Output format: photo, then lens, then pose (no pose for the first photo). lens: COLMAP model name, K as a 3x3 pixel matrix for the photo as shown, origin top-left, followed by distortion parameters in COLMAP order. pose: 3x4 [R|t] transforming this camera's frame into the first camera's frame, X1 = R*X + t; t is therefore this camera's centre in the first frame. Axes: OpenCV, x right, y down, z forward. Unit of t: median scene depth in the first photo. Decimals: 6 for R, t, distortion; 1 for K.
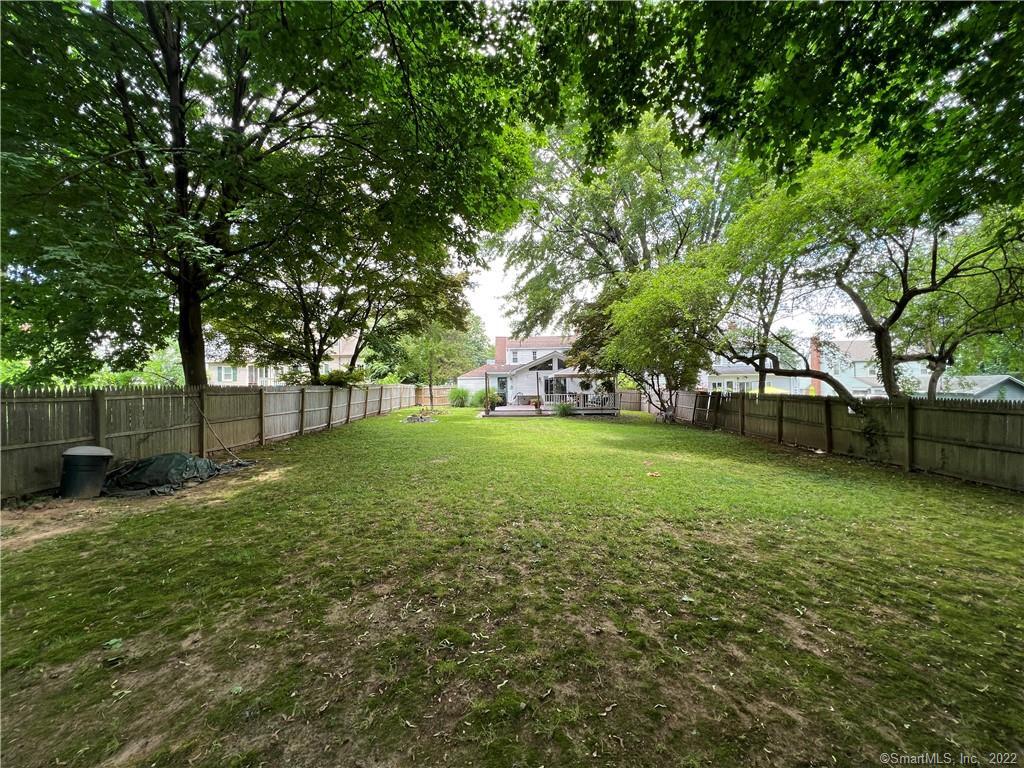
lens RADIAL K [[411.4, 0, 513.9], [0, 411.4, 380.2], [0, 0, 1]] dist [-0.001889, -0.000175]
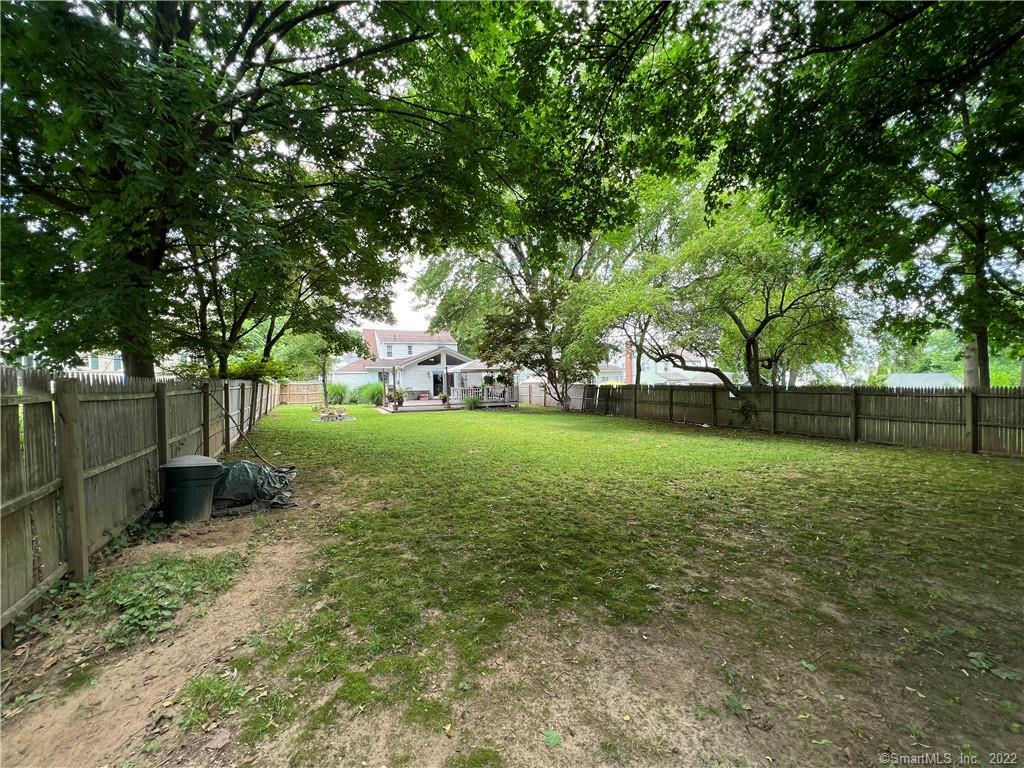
lens RADIAL K [[408.8, 0, 514.3], [0, 408.8, 386.8], [0, 0, 1]] dist [-0.002953, -0.000222]
pose [[0.906057, -0.011736, 0.422993, -0.364406], [0.000464, 0.999642, 0.026741, 0.004492], [-0.423155, -0.024033, 0.905738, 0.020412]]
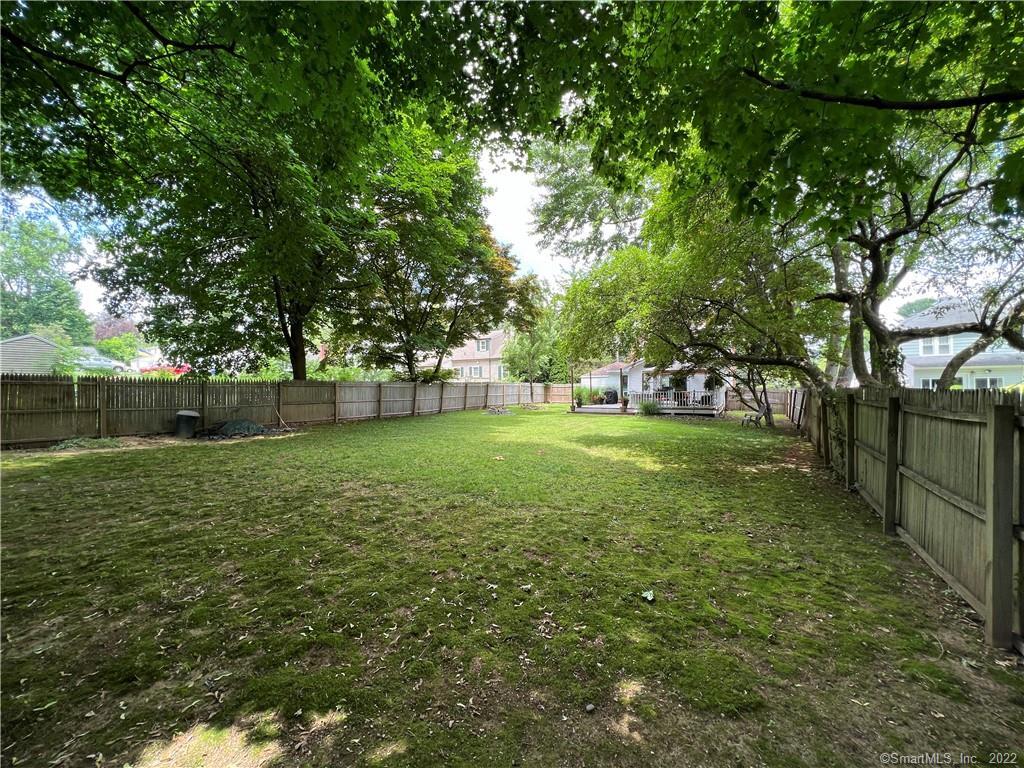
lens RADIAL K [[408.8, 0, 514.3], [0, 408.8, 386.8], [0, 0, 1]] dist [-0.002953, -0.000222]
pose [[0.859565, 0.003652, -0.511013, 0.561973], [0.004504, 0.999881, 0.014722, 0.010435], [0.511006, -0.014956, 0.859447, 0.048118]]
